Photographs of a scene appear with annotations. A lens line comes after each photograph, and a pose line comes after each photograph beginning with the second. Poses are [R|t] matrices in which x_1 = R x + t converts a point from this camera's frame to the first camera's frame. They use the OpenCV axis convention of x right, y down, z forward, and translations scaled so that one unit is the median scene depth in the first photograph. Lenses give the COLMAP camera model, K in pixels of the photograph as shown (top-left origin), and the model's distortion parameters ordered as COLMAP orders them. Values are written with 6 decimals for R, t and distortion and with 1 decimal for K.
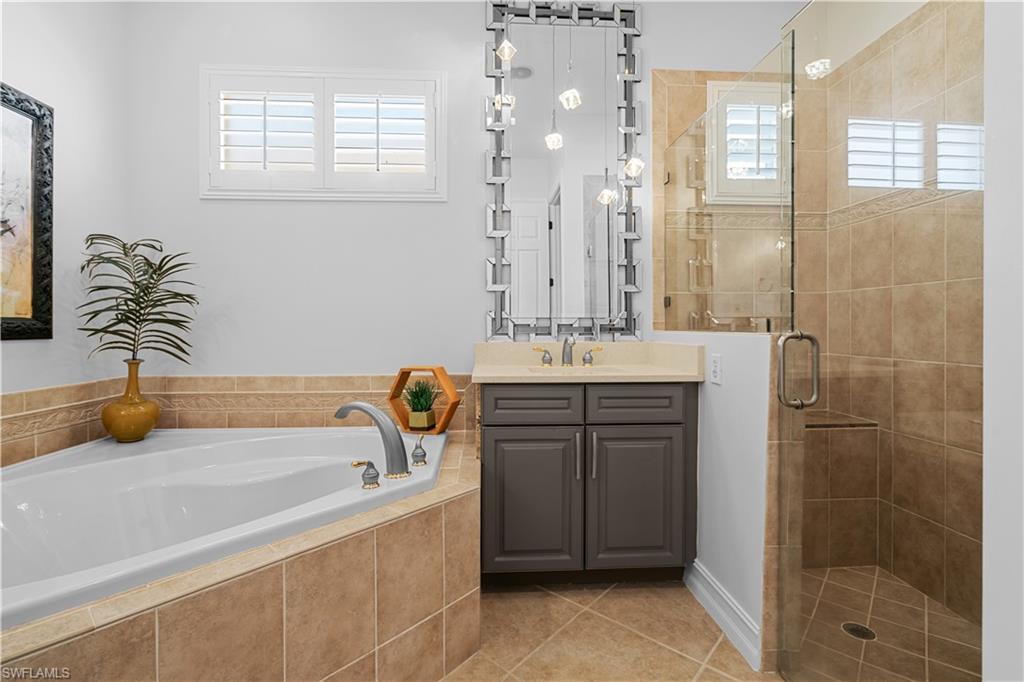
lens RADIAL K [[467.8, 0, 509.6], [0, 467.8, 340.4], [0, 0, 1]] dist [-0.061316, 0.021400]
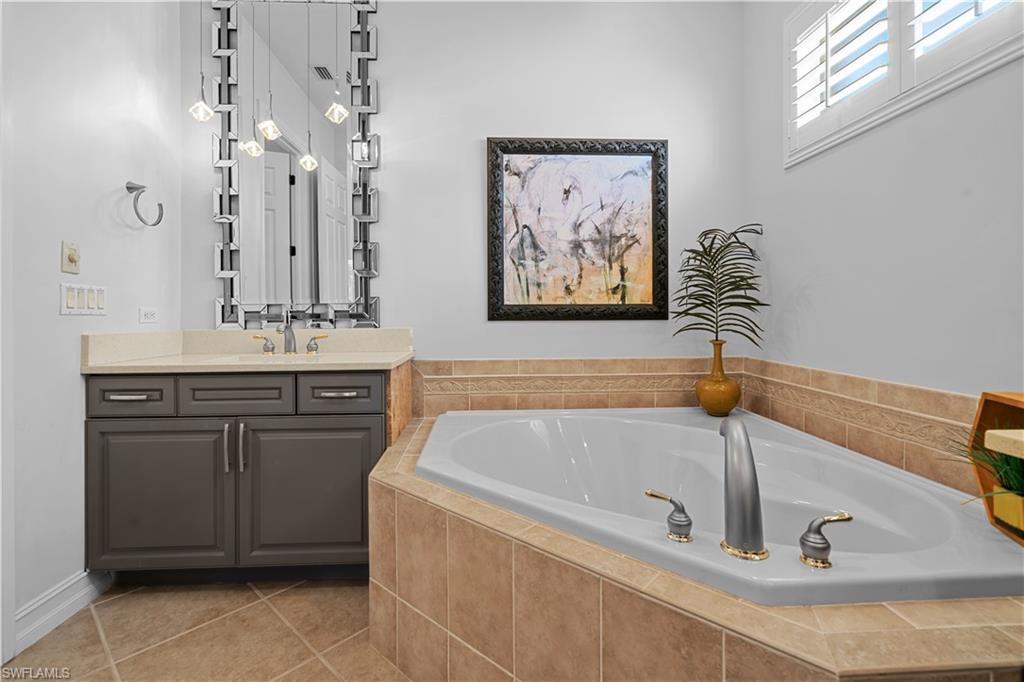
lens RADIAL K [[459.9, 0, 510.6], [0, 459.9, 319.5], [0, 0, 1]] dist [-0.003719, -0.000158]
pose [[-0.010818, 0.016531, -0.999805, 0.294183], [-0.024830, 0.999551, 0.016796, -0.015074], [0.999633, 0.025007, -0.010403, 0.553059]]
